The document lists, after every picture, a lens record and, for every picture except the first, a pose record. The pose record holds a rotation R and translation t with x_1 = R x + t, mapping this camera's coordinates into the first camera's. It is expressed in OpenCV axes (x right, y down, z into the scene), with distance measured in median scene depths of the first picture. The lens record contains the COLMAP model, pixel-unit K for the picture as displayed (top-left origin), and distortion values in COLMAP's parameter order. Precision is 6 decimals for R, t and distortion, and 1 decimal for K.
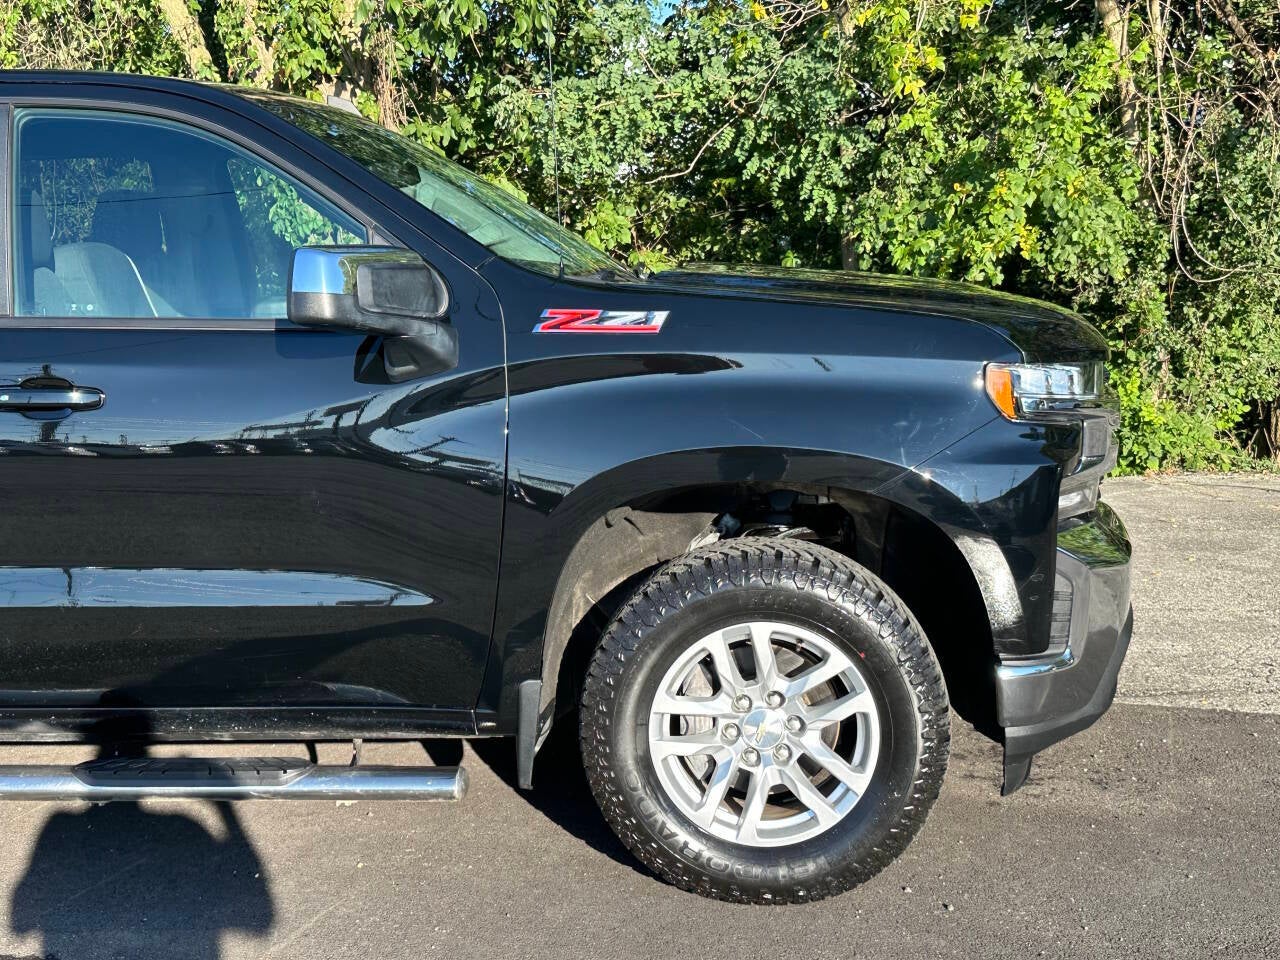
lens RADIAL K [[1568.0, 0, 655.3], [0, 1568.0, 487.8], [0, 0, 1]] dist [0.208917, -0.489142]
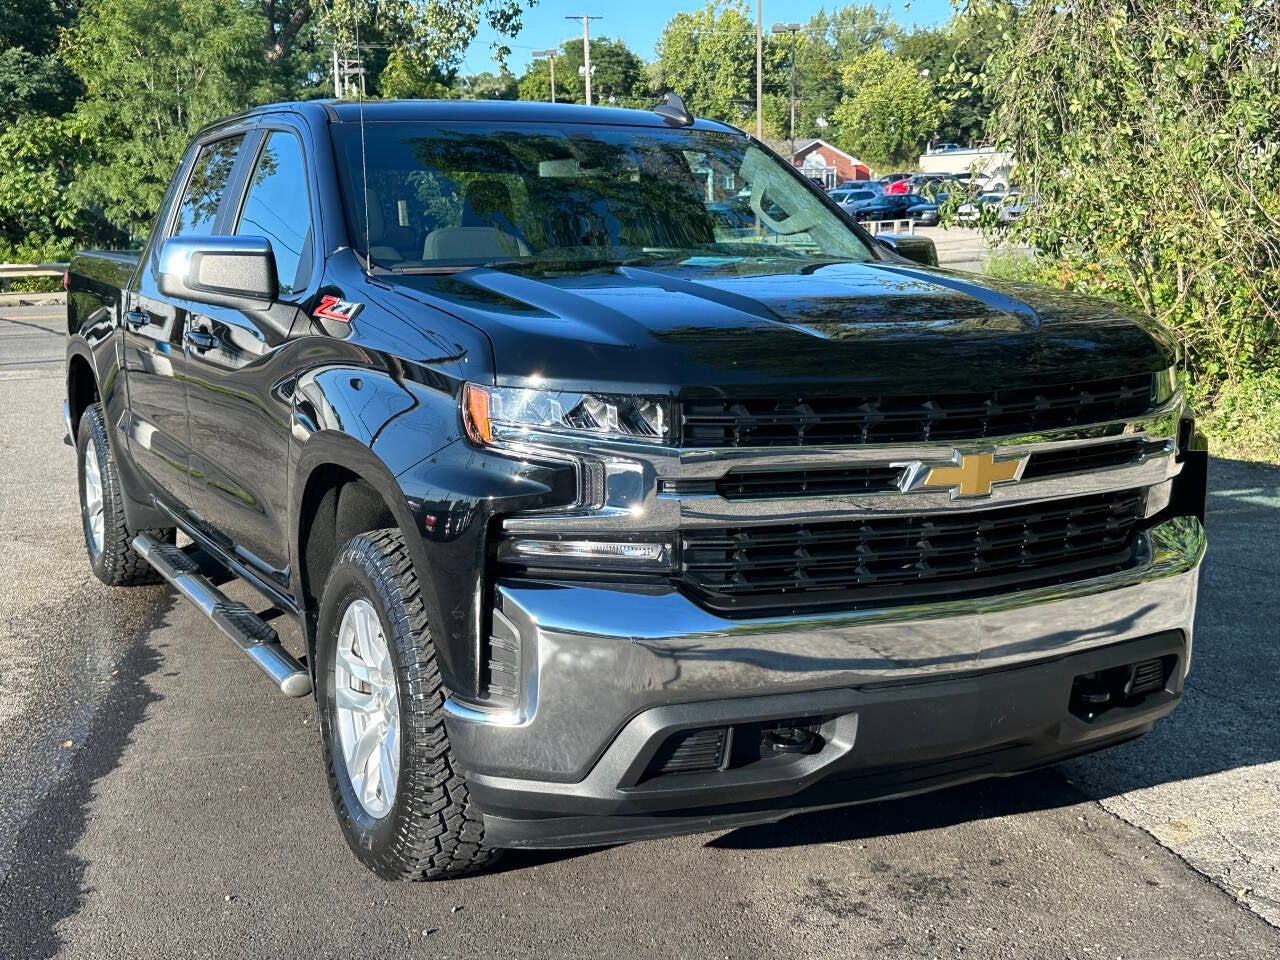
lens RADIAL K [[1565.8, 0, 638.9], [0, 1565.8, 481.9], [0, 0, 1]] dist [0.219048, -0.511814]
pose [[0.510817, 0.156380, -0.845346, 1.044180], [-0.133679, 0.985804, 0.101585, -0.126529], [0.849232, 0.061114, 0.524471, 0.593107]]
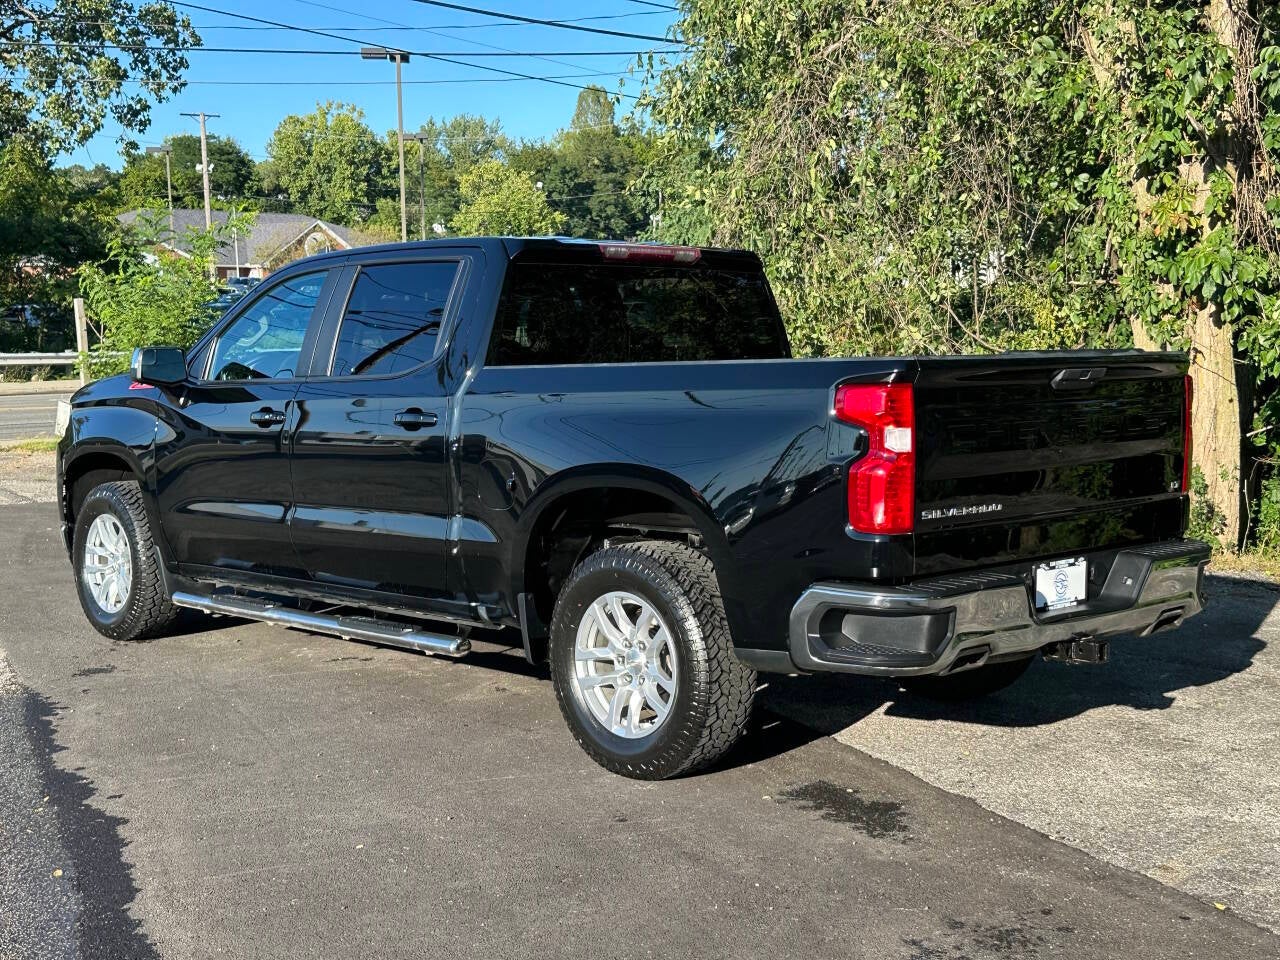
lens RADIAL K [[1563.5, 0, 639.9], [0, 1563.5, 488.8], [0, 0, 1]] dist [0.217613, -0.509395]
pose [[0.700723, 0.096088, -0.706933, 0.894831], [-0.124169, 0.992191, 0.011782, -0.085686], [0.702545, 0.079523, 0.707182, 0.289236]]
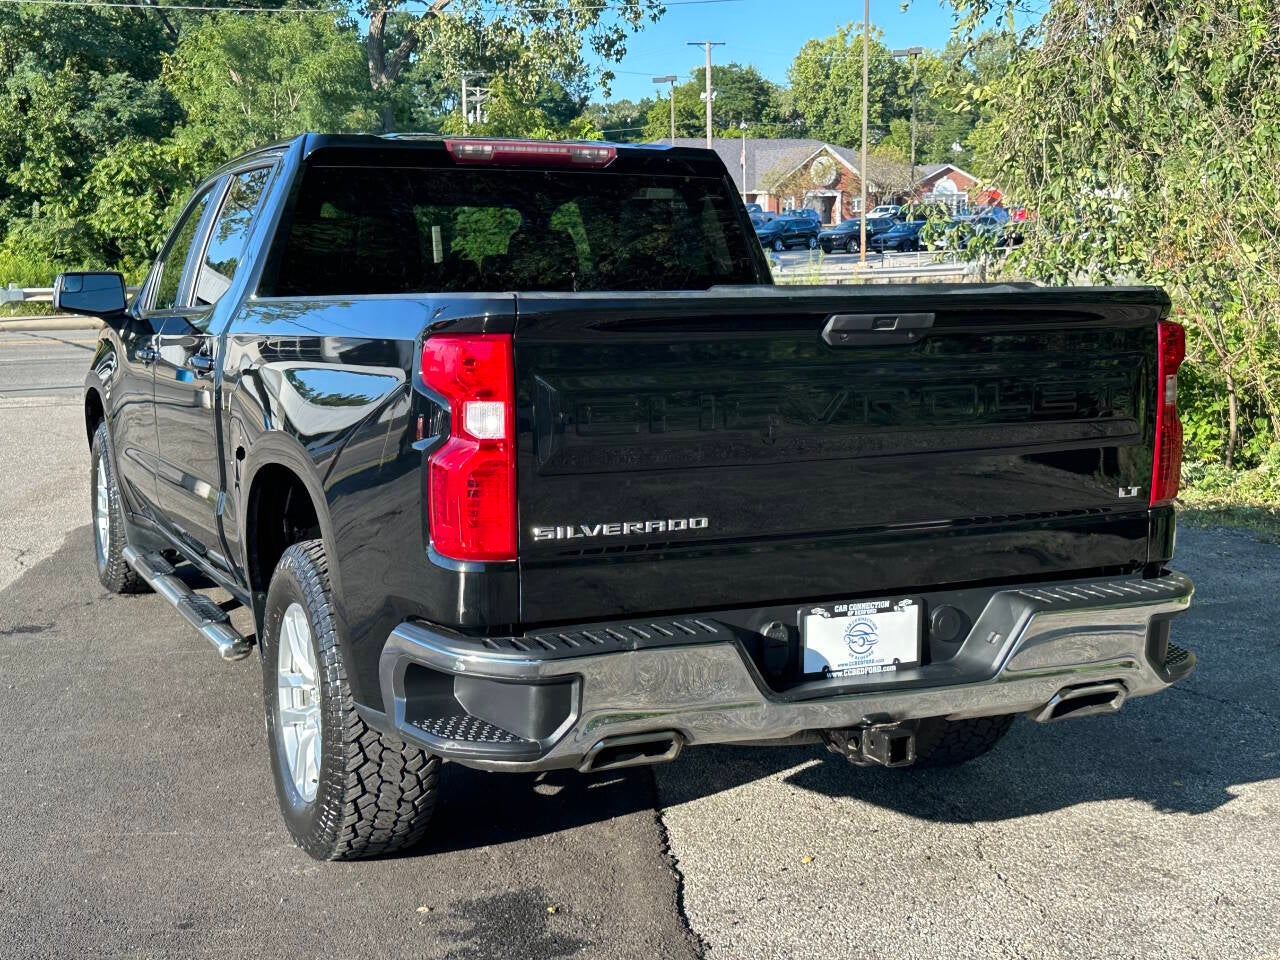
lens RADIAL K [[1569.1, 0, 631.1], [0, 1569.1, 477.1], [0, 0, 1]] dist [0.206209, -0.456311]
pose [[0.433256, 0.149685, -0.888754, 0.927029], [-0.145209, 0.984822, 0.095078, -0.204228], [0.889496, 0.087862, 0.448415, 1.074026]]
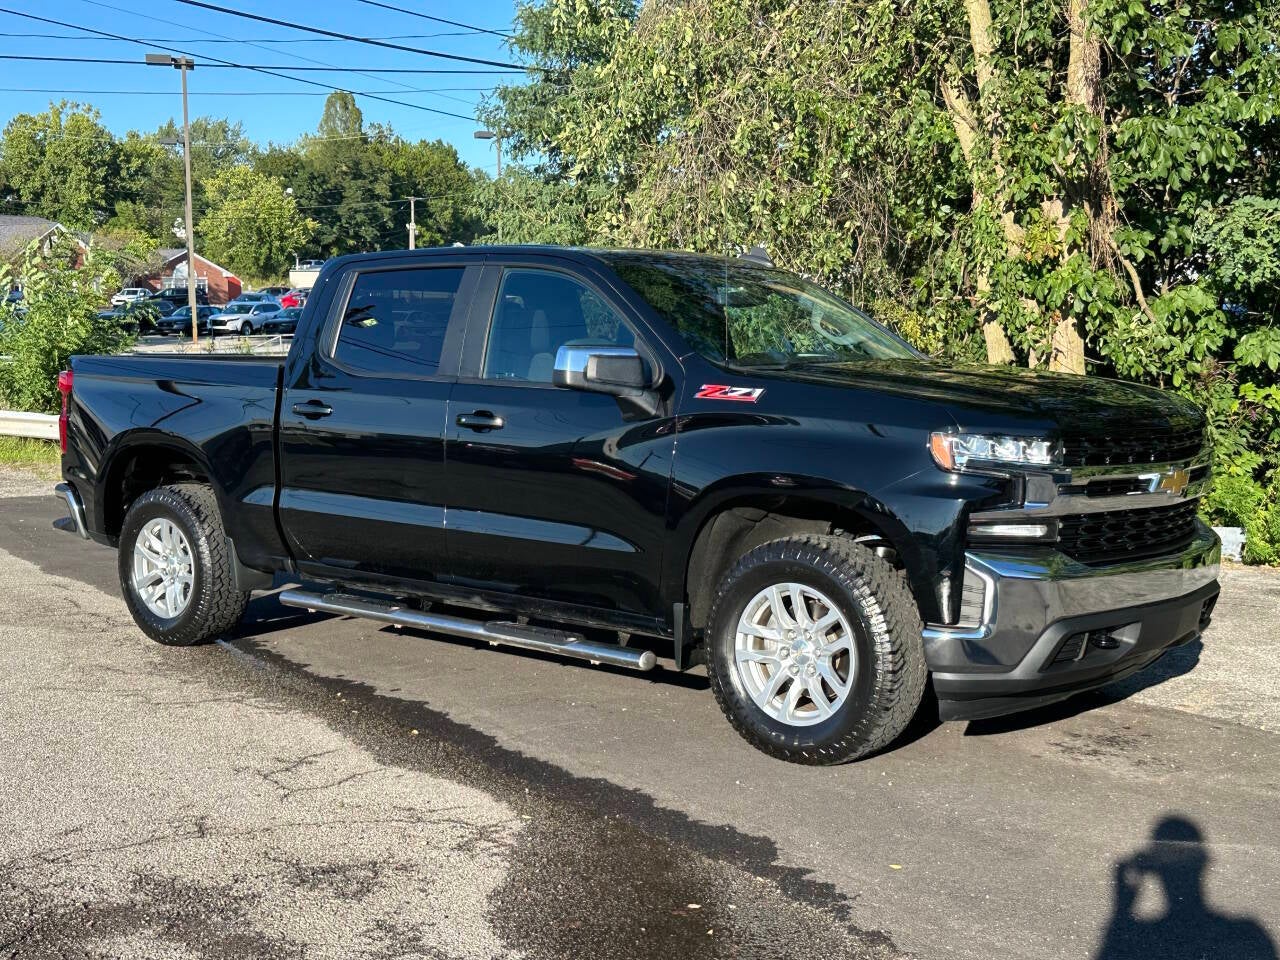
lens RADIAL K [[1560.1, 0, 623.5], [0, 1560.1, 485.2], [0, 0, 1]] dist [0.210935, -0.487152]
pose [[0.798724, 0.081855, -0.596103, 0.873853], [-0.112074, 0.993605, -0.013730, 0.027500], [0.591167, 0.077774, 0.802790, -0.397602]]
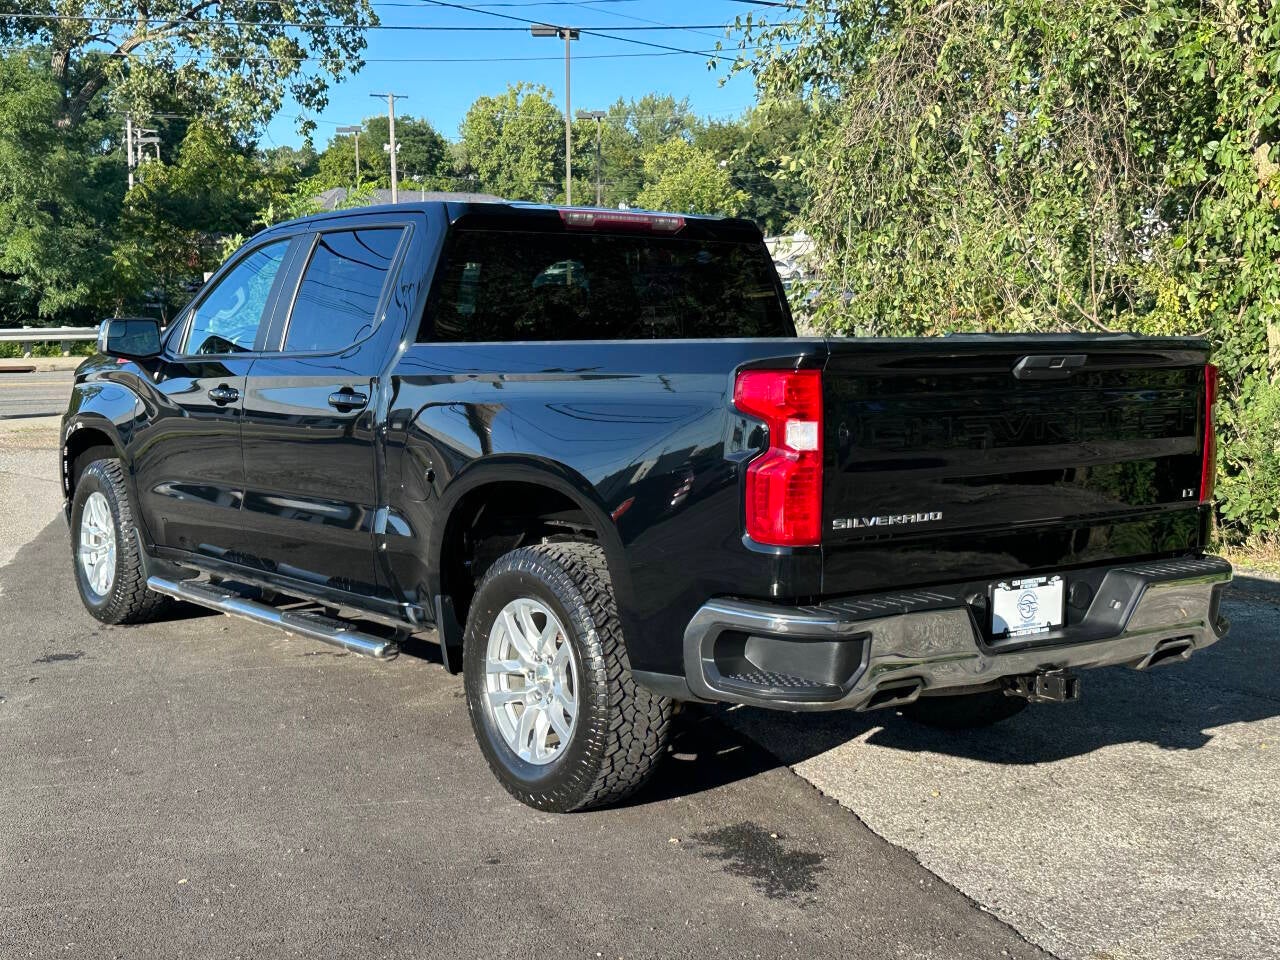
lens RADIAL K [[1565.8, 0, 638.9], [0, 1565.8, 481.9], [0, 0, 1]] dist [0.219048, -0.511814]
pose [[0.612213, 0.117437, -0.781923, 0.923327], [-0.144235, 0.988903, 0.035594, -0.129347], [0.777426, 0.090990, 0.622358, 0.590035]]
